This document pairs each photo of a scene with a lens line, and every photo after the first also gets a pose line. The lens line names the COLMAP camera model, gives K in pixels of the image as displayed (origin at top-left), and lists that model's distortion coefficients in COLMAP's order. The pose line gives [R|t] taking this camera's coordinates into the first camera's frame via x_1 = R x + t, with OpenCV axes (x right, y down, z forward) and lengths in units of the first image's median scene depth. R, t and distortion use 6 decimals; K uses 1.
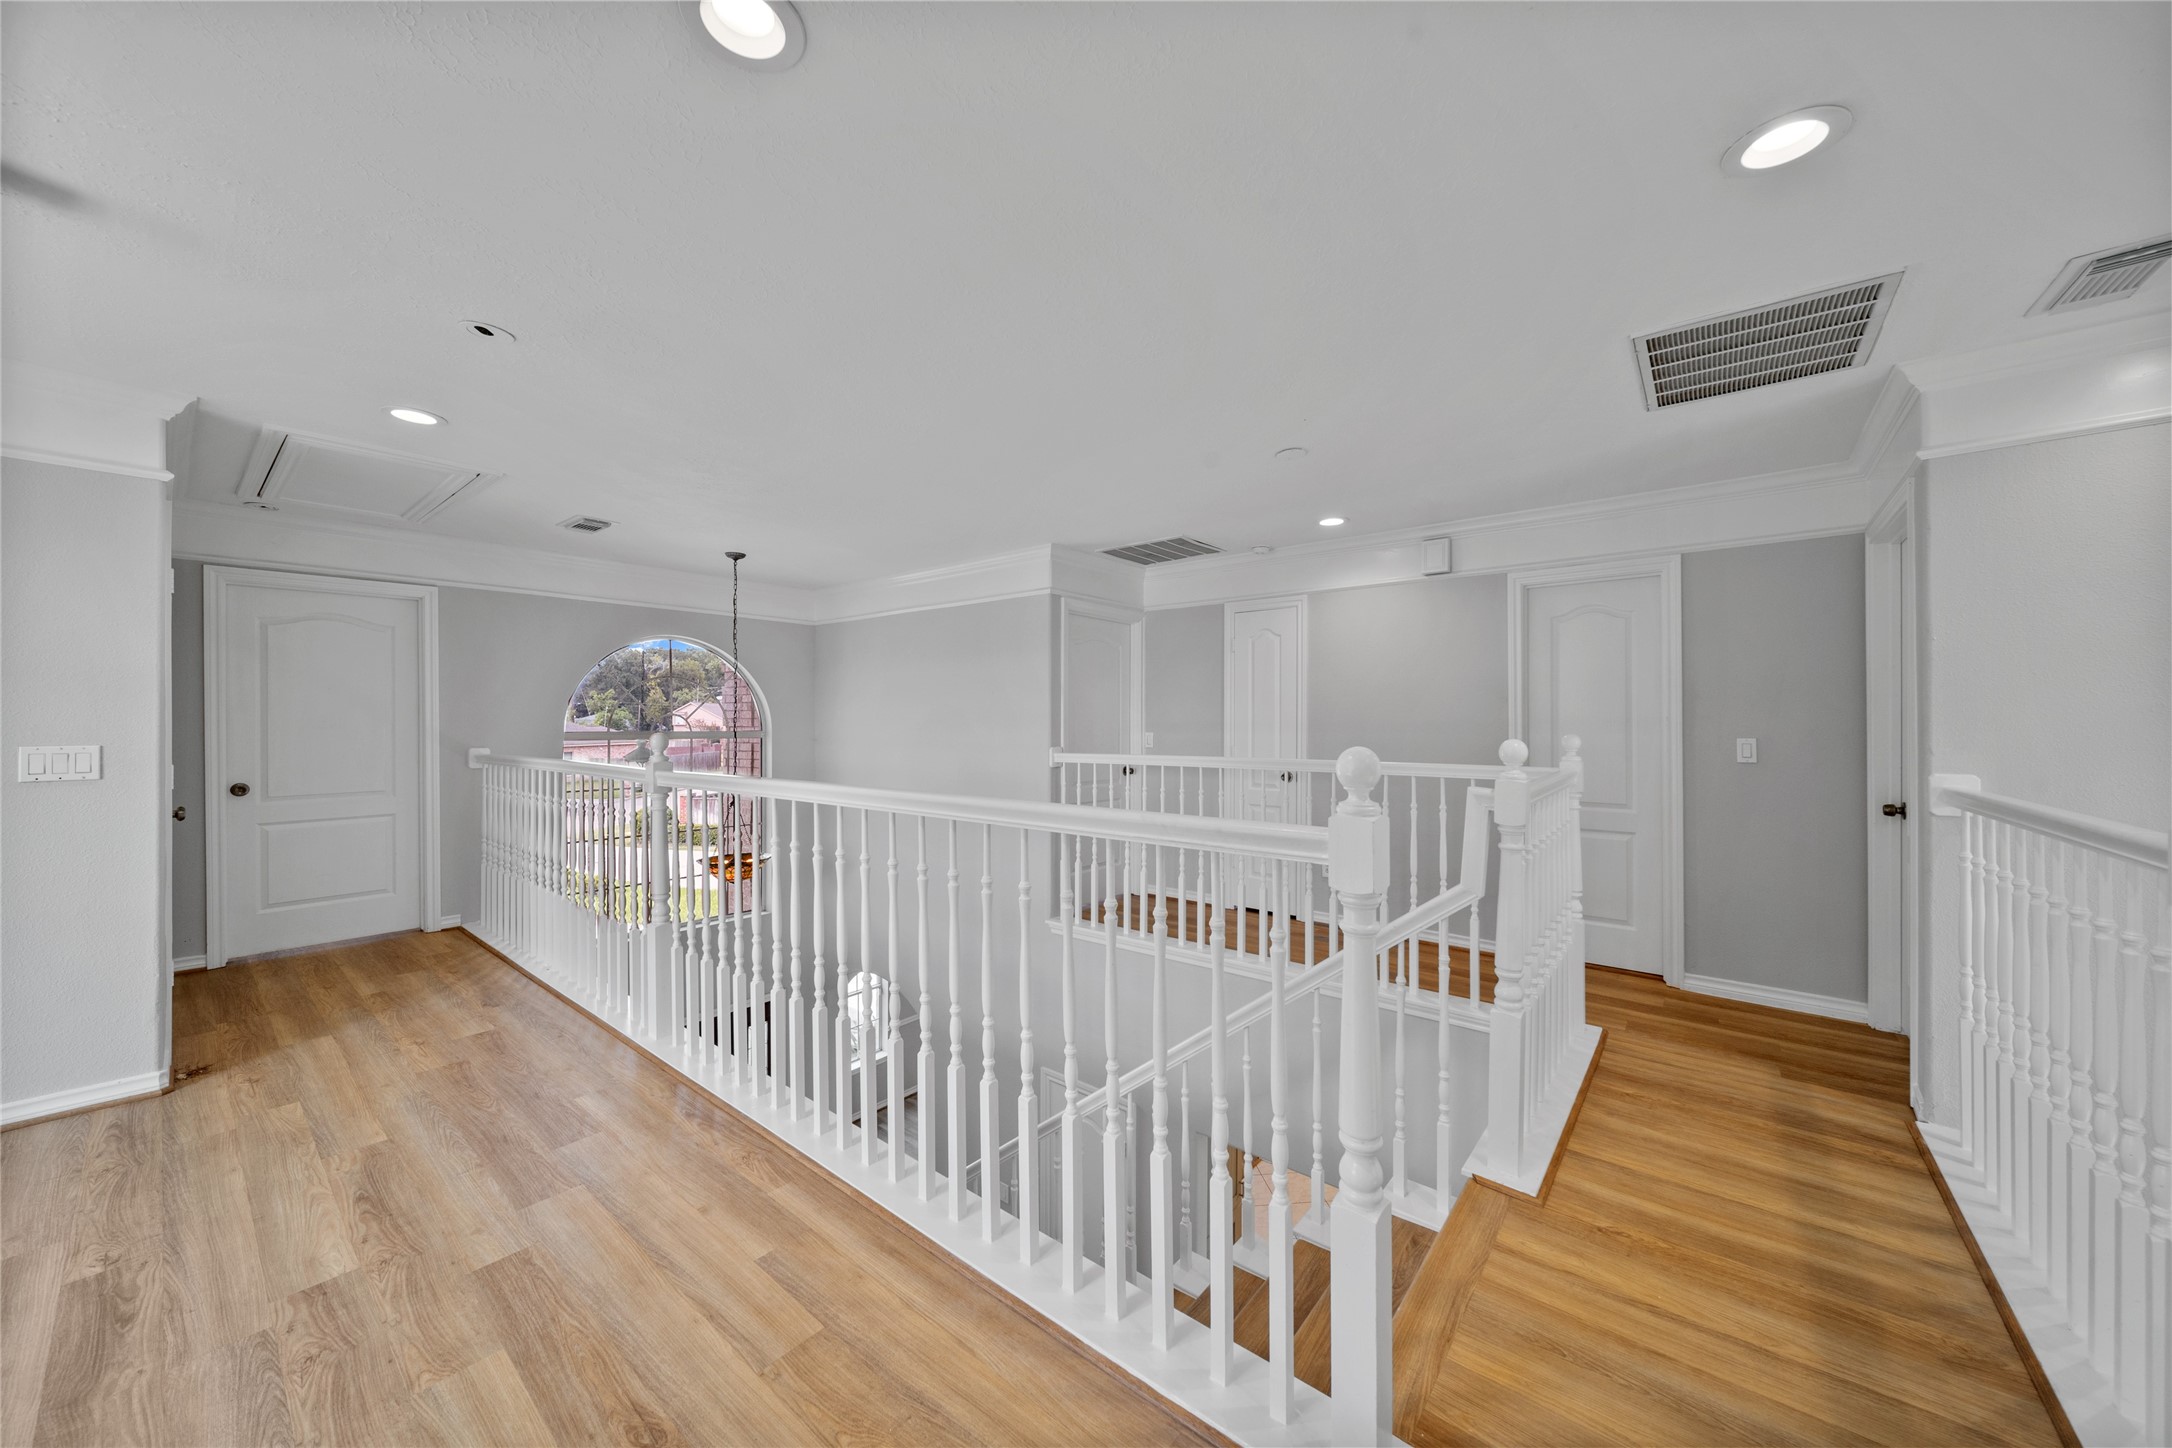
lens RADIAL K [[761.6, 0, 1085.9], [0, 761.6, 717.1], [0, 0, 1]] dist [-0.005631, -0.000514]
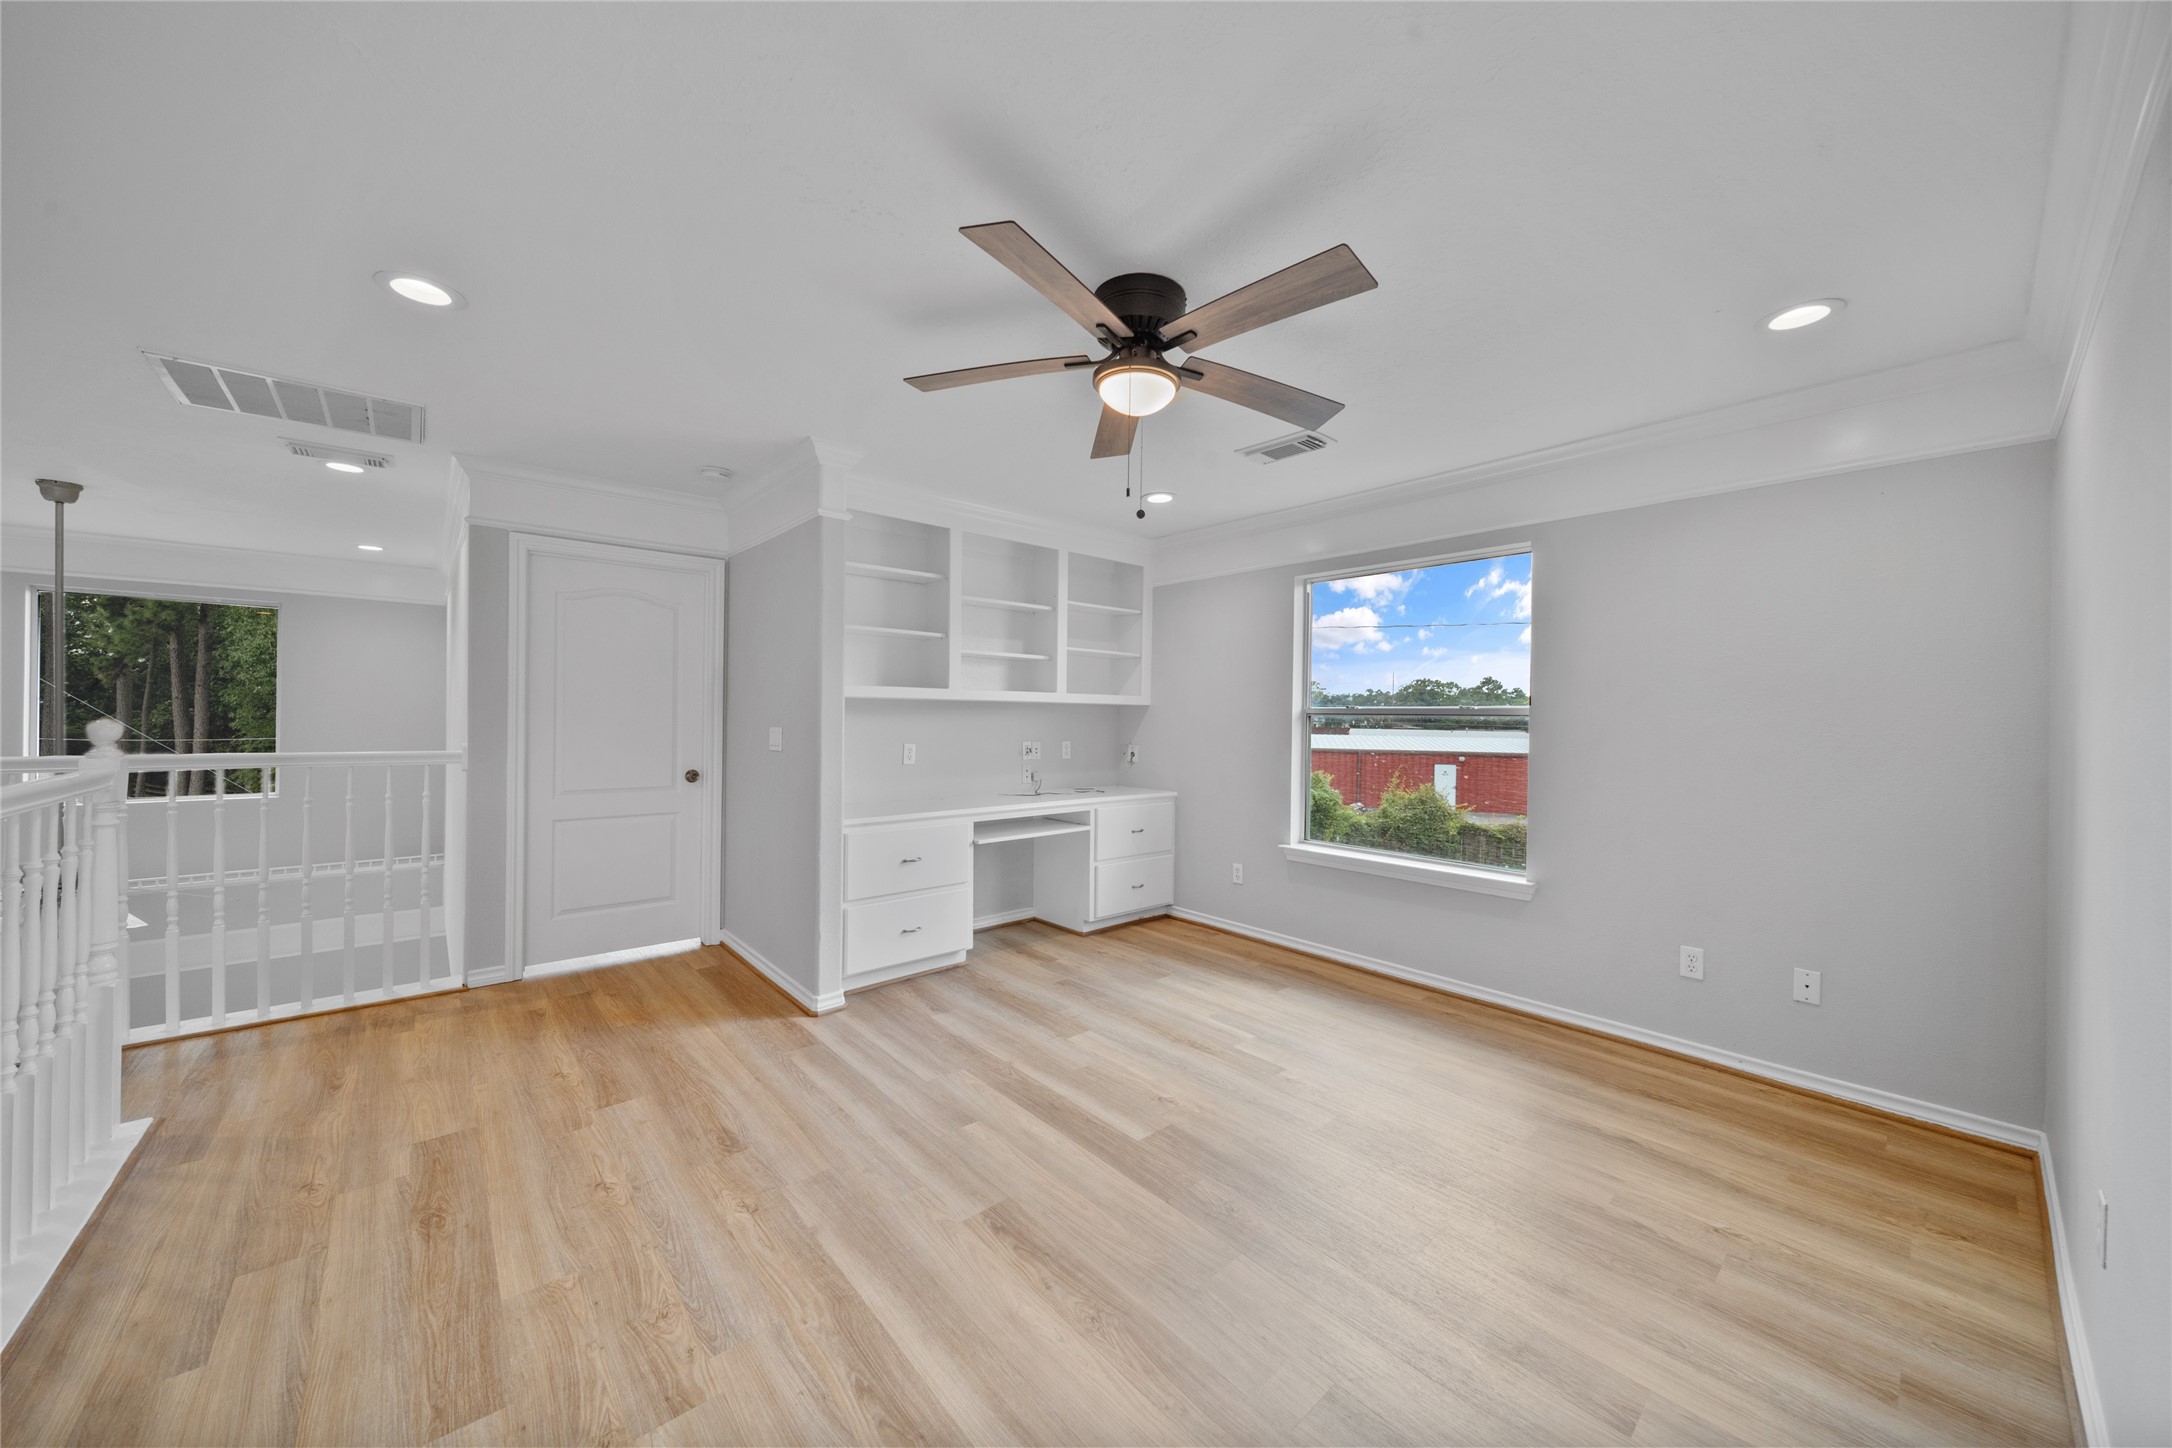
lens RADIAL K [[761.6, 0, 1085.9], [0, 761.6, 717.1], [0, 0, 1]] dist [-0.005631, -0.000514]
pose [[-0.986188, -0.014807, 0.164966, -1.189293], [-0.014845, 0.999889, 0.001005, 0.003303], [-0.164963, -0.001458, -0.986299, 1.305641]]
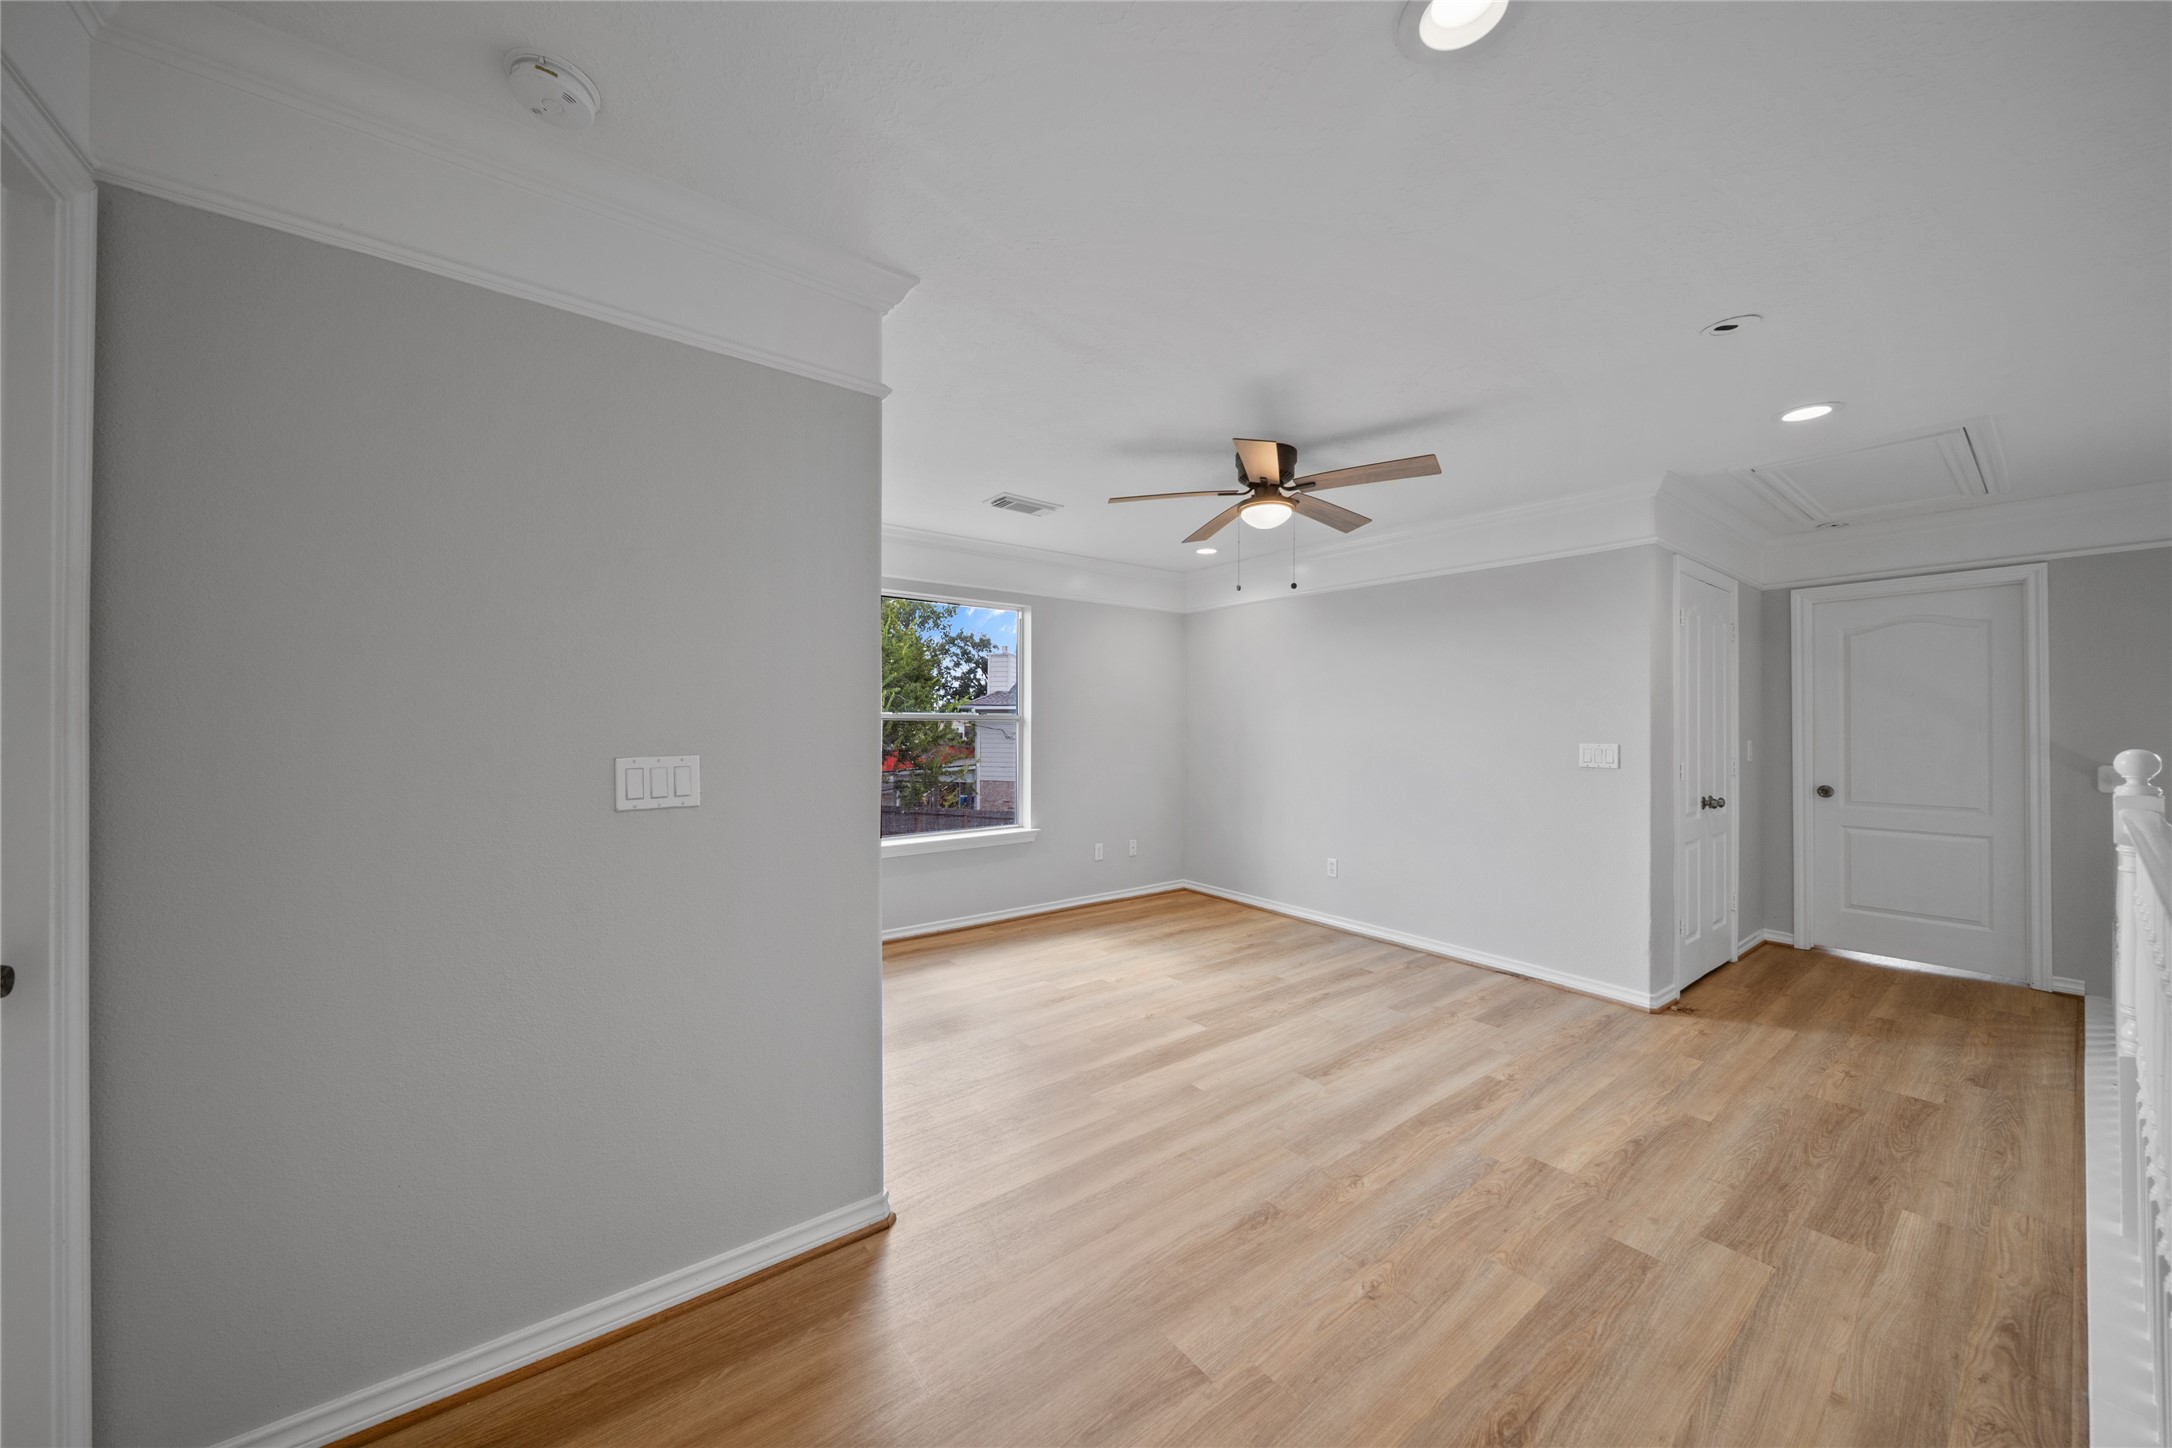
lens RADIAL K [[761.6, 0, 1085.9], [0, 761.6, 717.1], [0, 0, 1]] dist [-0.005631, -0.000514]
pose [[-0.236481, -0.007507, -0.971607, 0.330548], [-0.001153, 0.999972, -0.007445, -0.001297], [0.971635, -0.000641, -0.236483, 0.411423]]
